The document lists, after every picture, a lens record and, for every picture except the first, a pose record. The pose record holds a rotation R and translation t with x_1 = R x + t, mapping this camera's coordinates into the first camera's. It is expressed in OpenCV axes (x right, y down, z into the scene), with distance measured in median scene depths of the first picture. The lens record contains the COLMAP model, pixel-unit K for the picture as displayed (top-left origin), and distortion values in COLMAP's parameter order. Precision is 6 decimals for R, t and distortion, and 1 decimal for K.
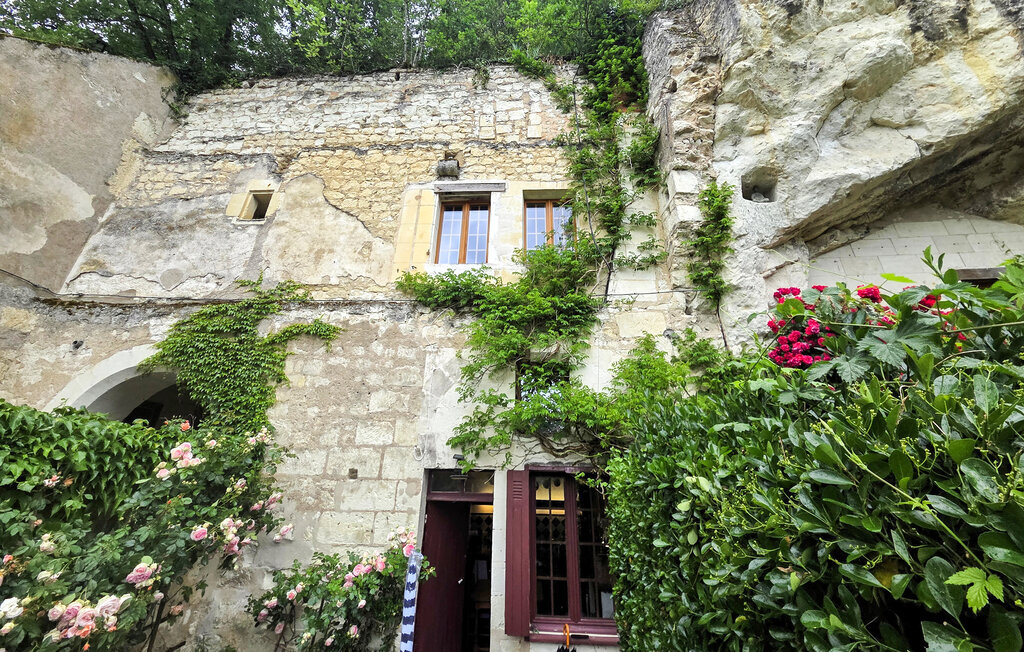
lens RADIAL K [[400.3, 0, 515.9], [0, 400.3, 294.9], [0, 0, 1]] dist [-0.000332, 0.000090]
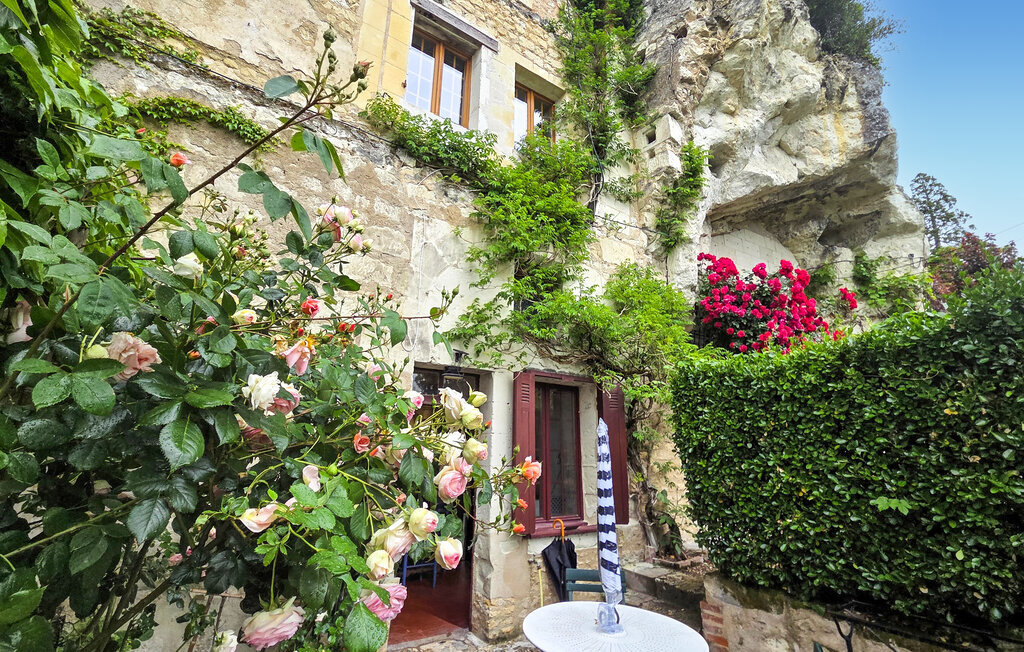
lens RADIAL K [[432.0, 0, 512.0], [0, 432.0, 326.0], [0, 0, 1]] dist [0.002534, 0.000141]
pose [[0.807618, 0.153622, 0.569345, -0.475303], [-0.243017, 0.966381, 0.083970, 0.214933], [-0.537304, -0.206176, 0.817799, 0.203105]]
